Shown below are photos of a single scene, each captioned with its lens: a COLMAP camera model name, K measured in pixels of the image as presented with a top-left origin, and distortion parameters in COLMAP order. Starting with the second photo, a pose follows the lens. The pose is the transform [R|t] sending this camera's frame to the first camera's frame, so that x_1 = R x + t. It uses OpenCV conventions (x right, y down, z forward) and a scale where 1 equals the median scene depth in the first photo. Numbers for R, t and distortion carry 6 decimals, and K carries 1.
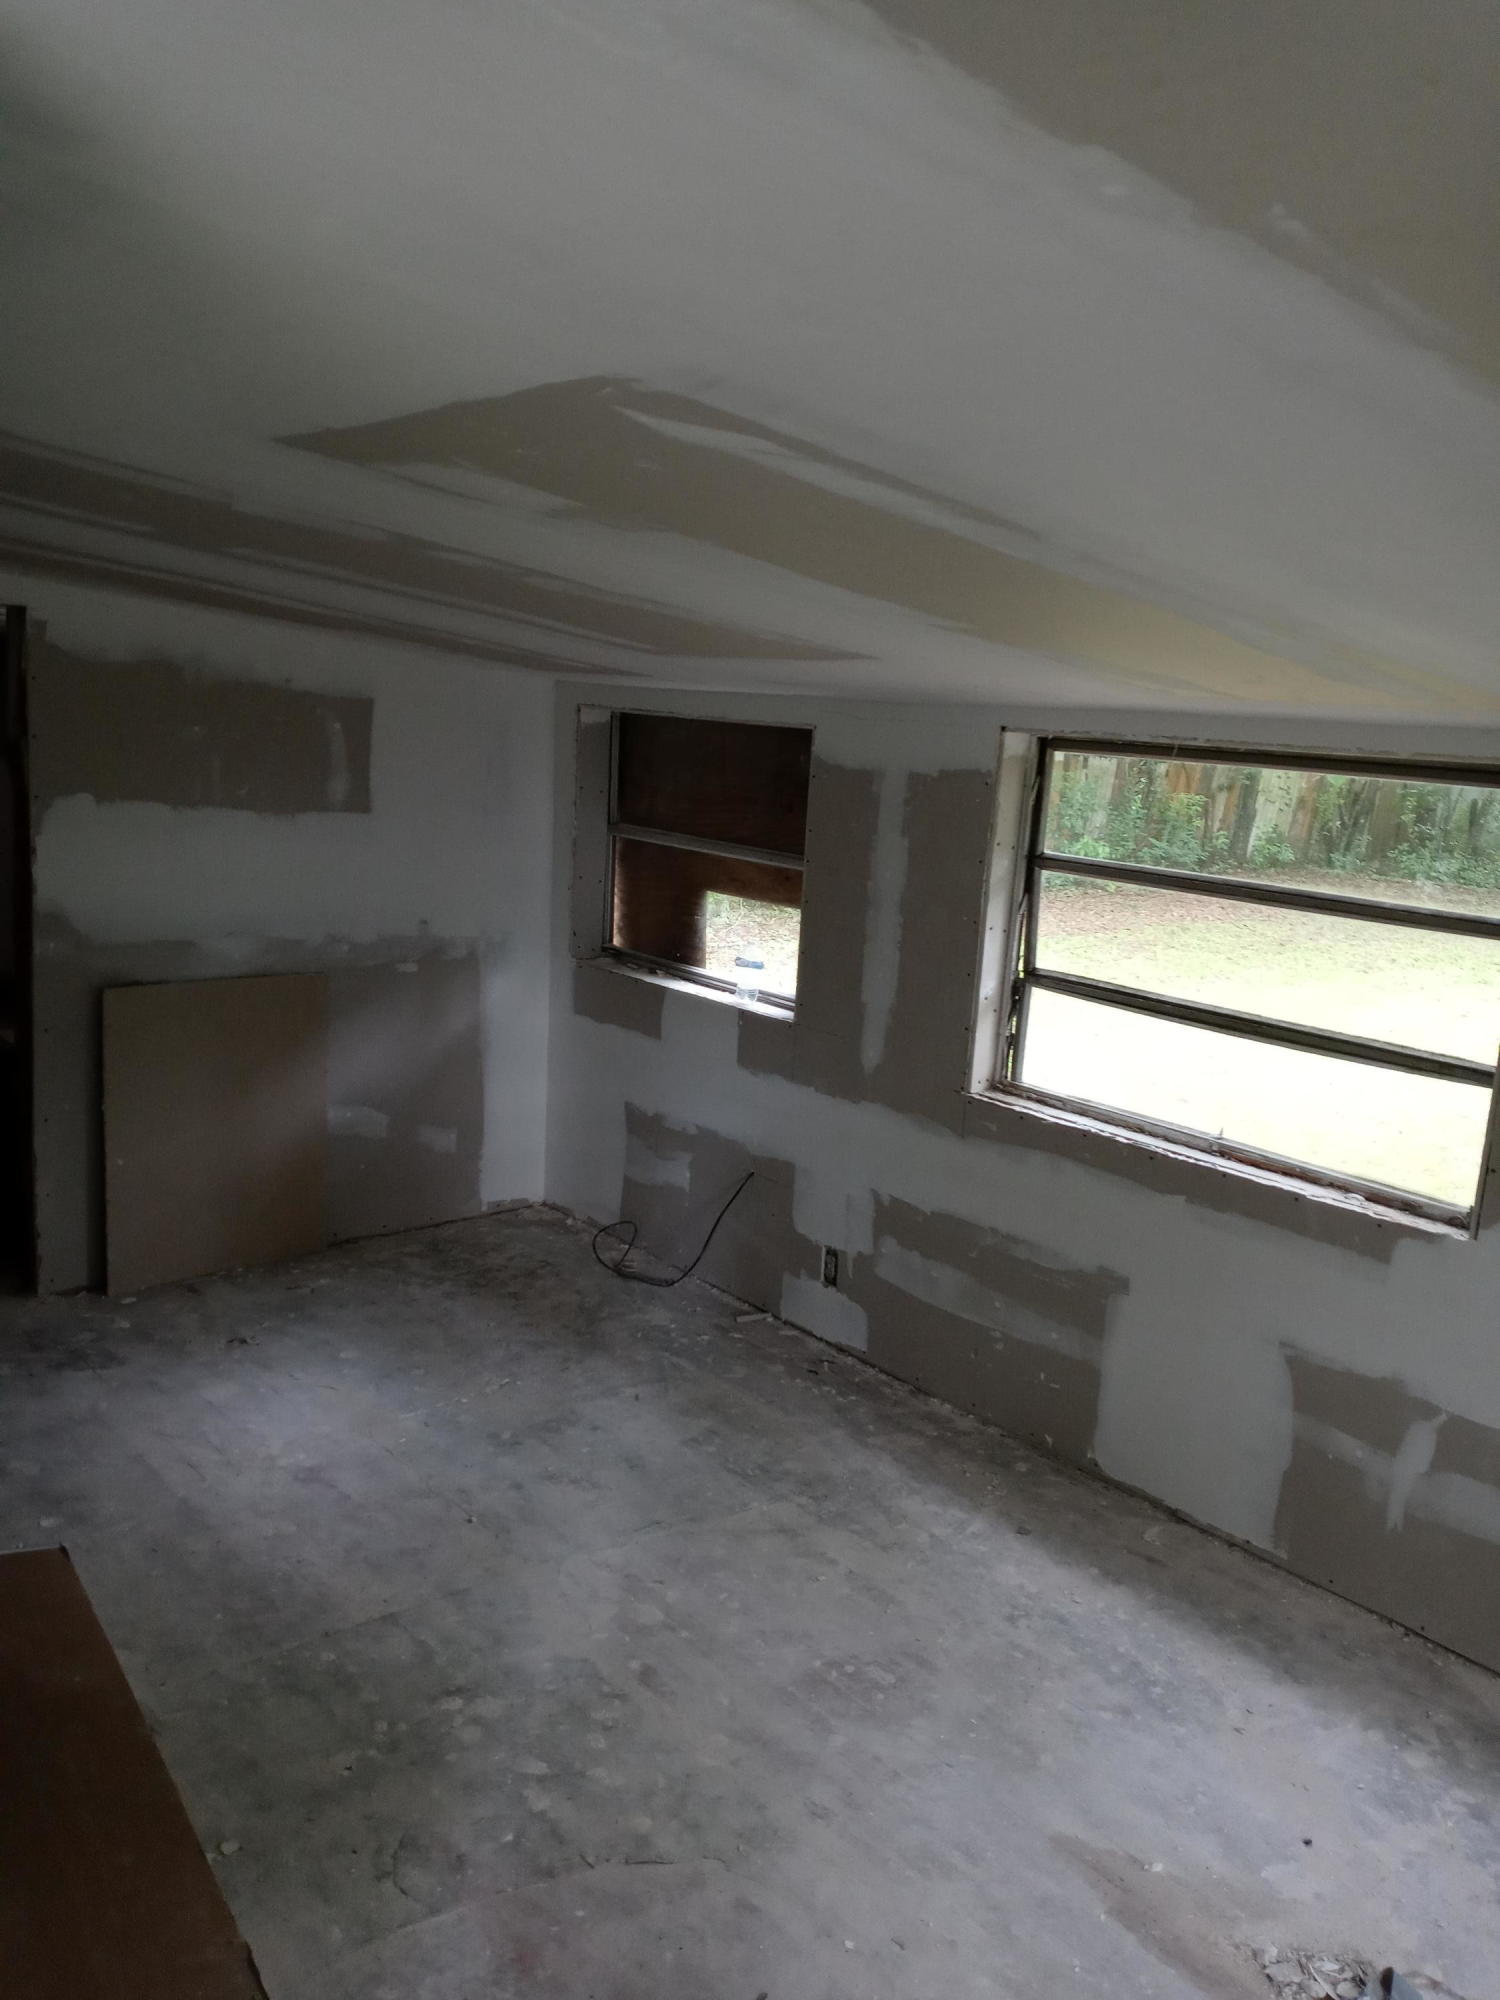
lens RADIAL K [[1570.2, 0, 750.0], [0, 1570.2, 1000.0], [0, 0, 1]] dist [-0.007692, -0.008114]
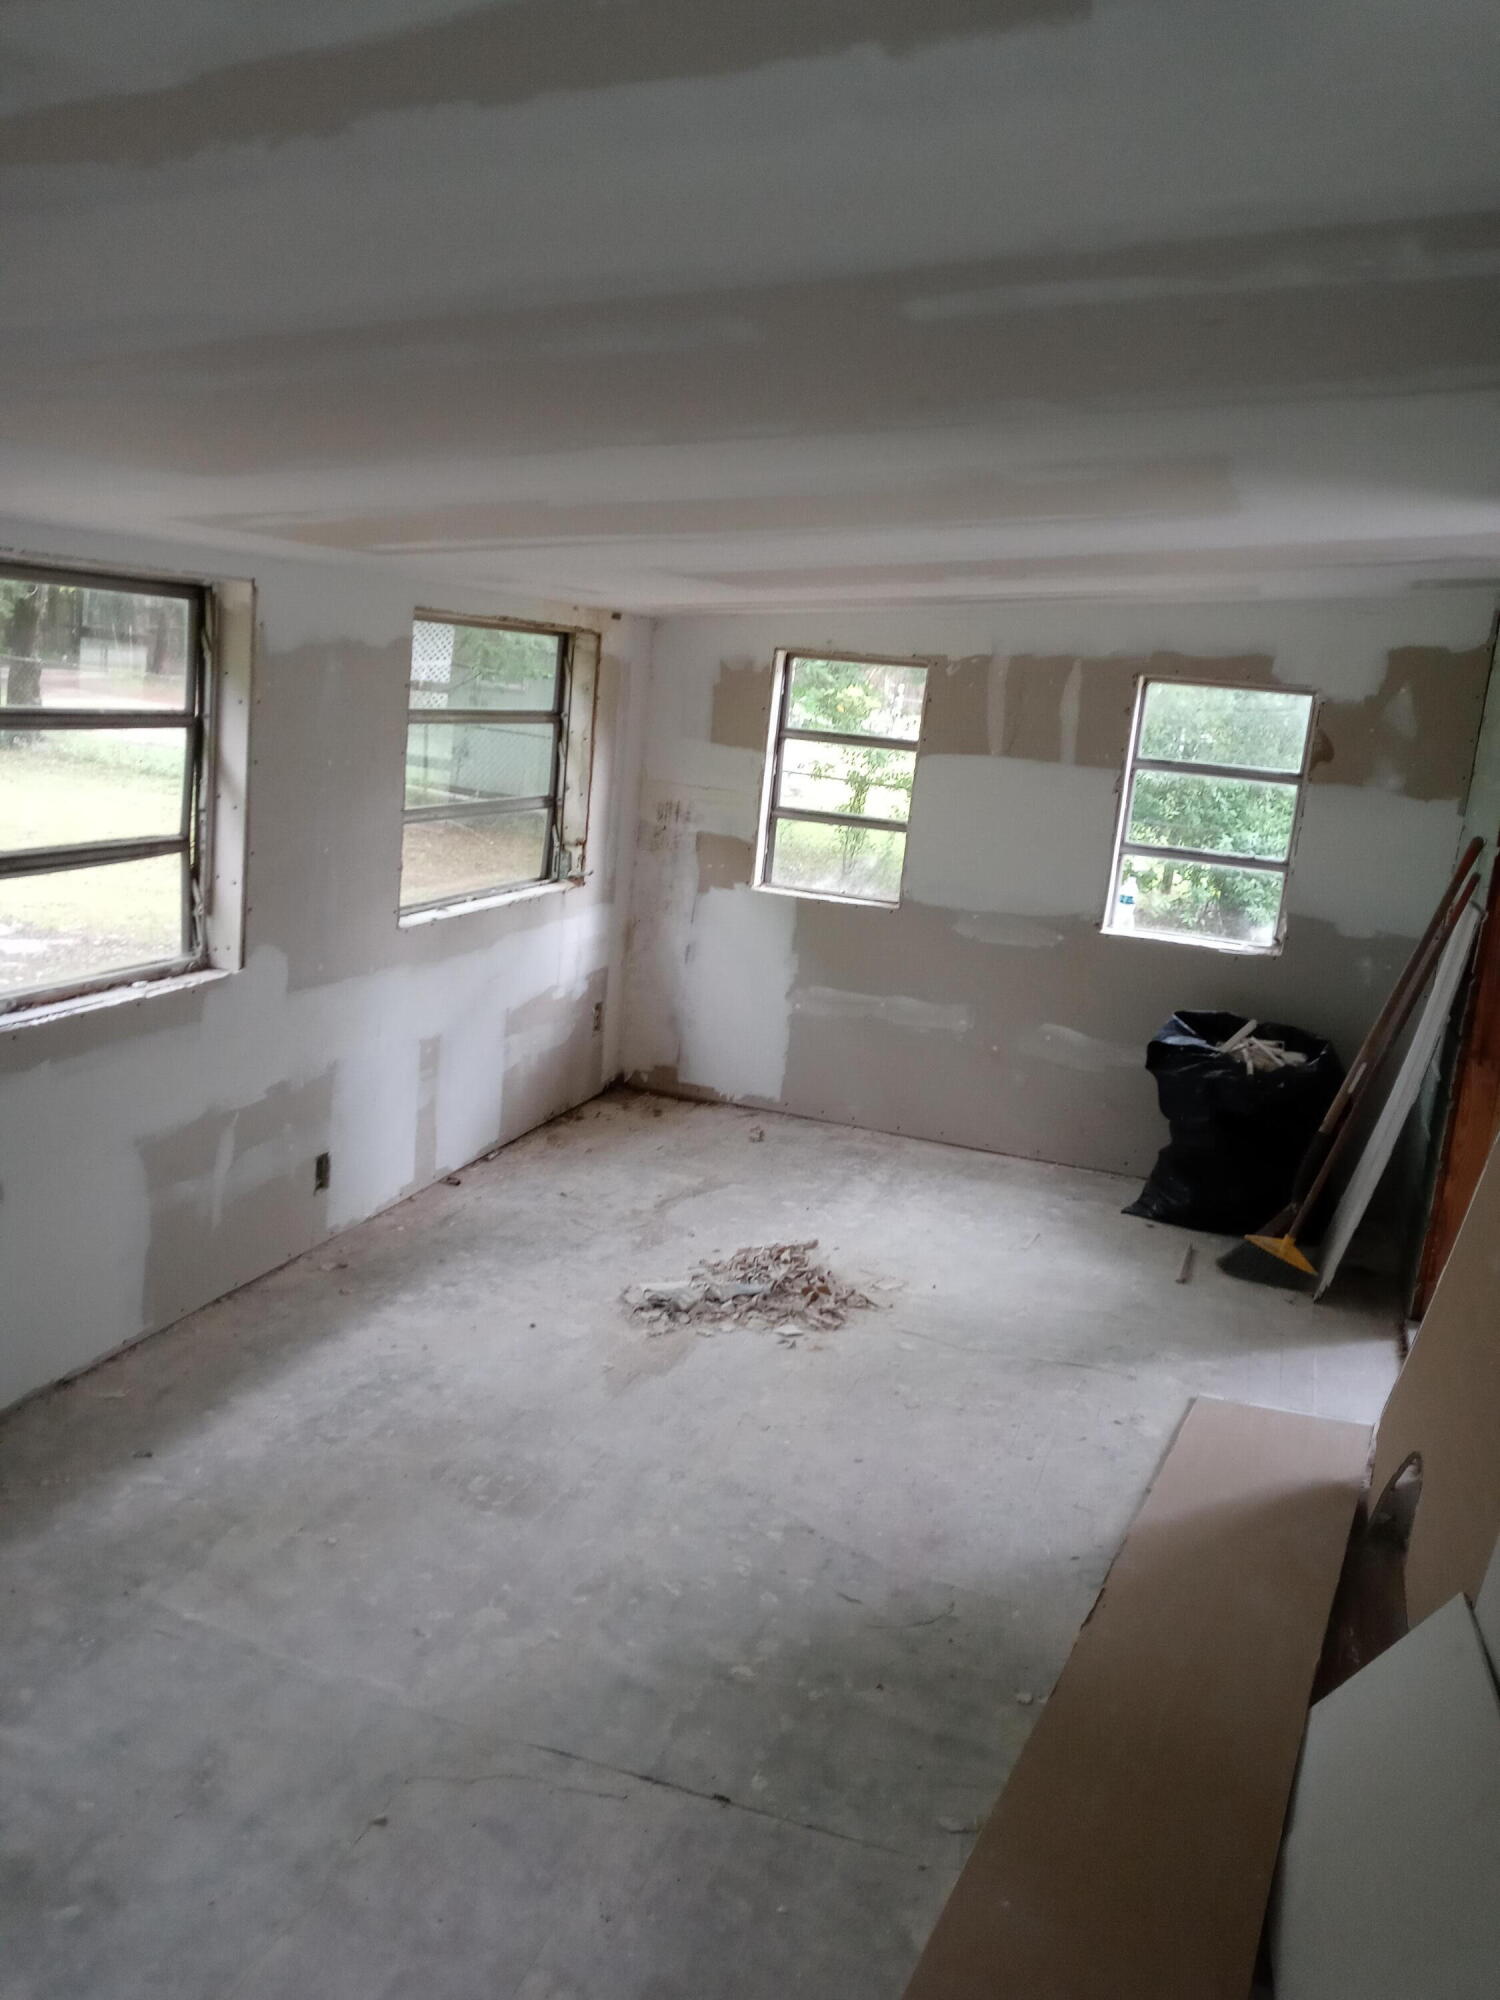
lens RADIAL K [[1602.6, 0, 750.0], [0, 1602.6, 1000.0], [0, 0, 1]] dist [0.046254, -0.048649]
pose [[-0.495707, -0.284993, 0.820399, -0.830755], [0.037941, 0.936619, 0.348290, -0.265592], [-0.867661, 0.203776, -0.453475, 1.271930]]
